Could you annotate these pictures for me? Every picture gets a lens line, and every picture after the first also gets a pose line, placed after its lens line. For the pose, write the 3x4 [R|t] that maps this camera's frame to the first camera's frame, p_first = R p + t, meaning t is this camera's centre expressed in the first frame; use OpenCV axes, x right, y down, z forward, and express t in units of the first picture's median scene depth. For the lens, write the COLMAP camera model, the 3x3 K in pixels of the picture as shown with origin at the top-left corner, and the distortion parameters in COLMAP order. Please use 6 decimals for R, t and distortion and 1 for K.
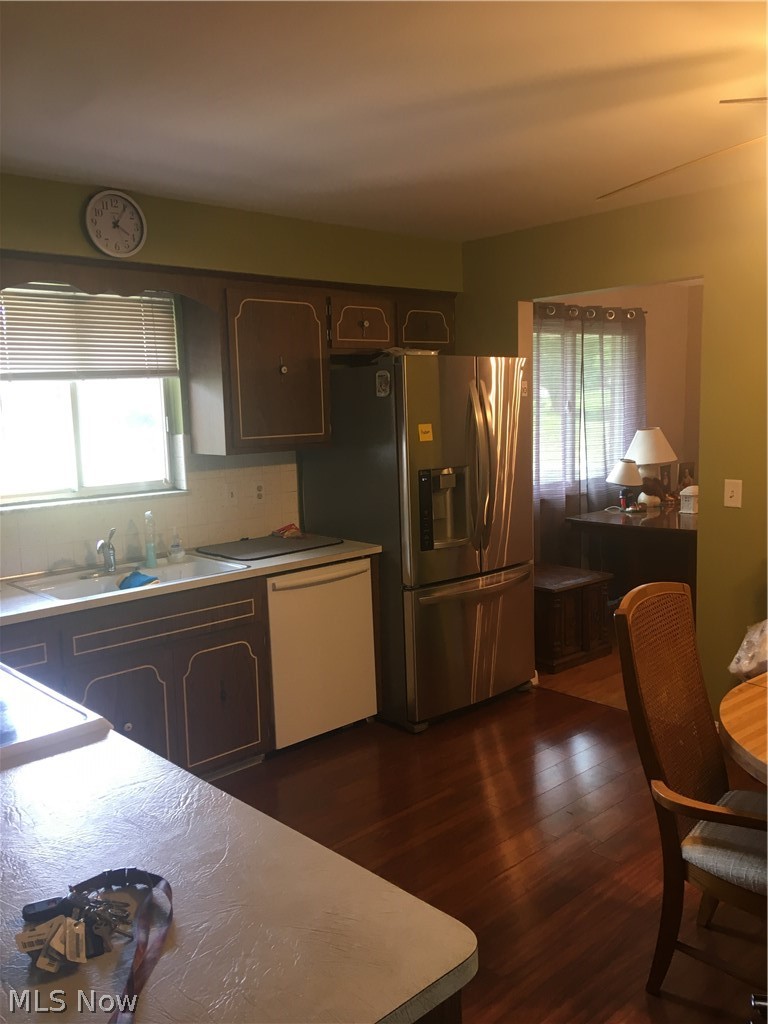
lens RADIAL K [[870.9, 0, 378.1], [0, 870.9, 515.5], [0, 0, 1]] dist [0.091045, -0.050408]
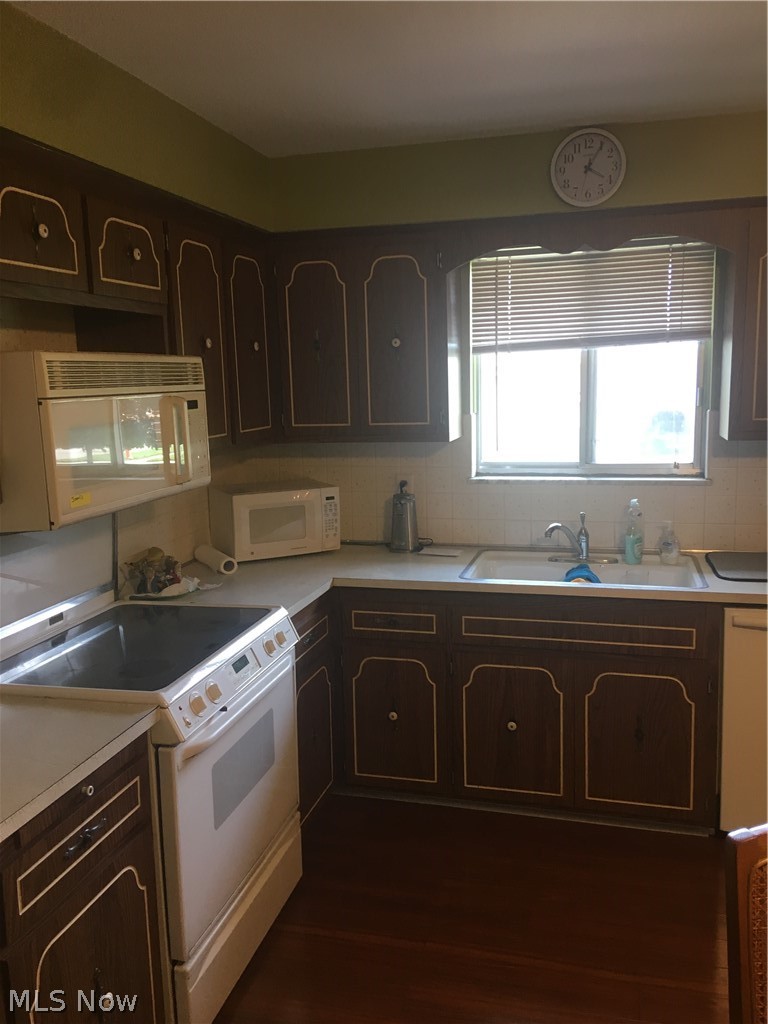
lens RADIAL K [[870.9, 0, 382.7], [0, 870.9, 512.4], [0, 0, 1]] dist [0.091045, -0.050408]
pose [[0.525506, 0.144997, -0.838343, 0.343872], [-0.105207, 0.988882, 0.105085, -0.058180], [0.844260, 0.032977, 0.534918, 0.340213]]
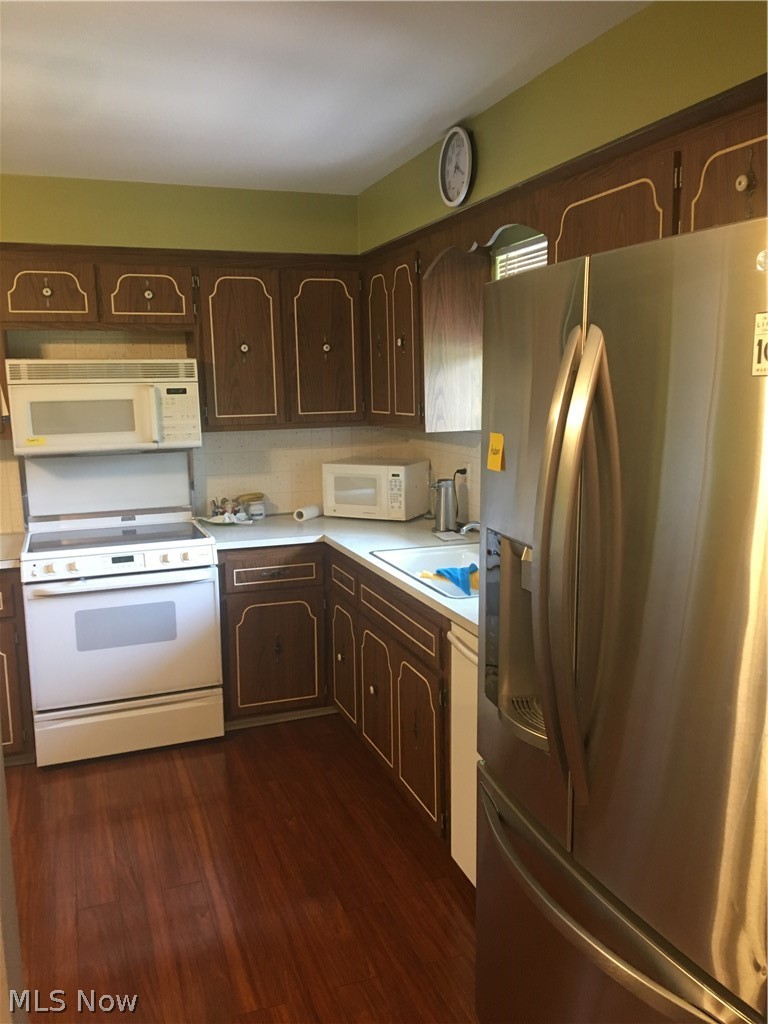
lens RADIAL K [[870.9, 0, 385.5], [0, 870.9, 512.0], [0, 0, 1]] dist [0.091045, -0.050408]
pose [[-0.402779, 0.171082, -0.899166, 0.504467], [-0.095601, 0.969140, 0.227220, -0.159397], [0.910291, 0.177480, -0.373993, 1.105355]]
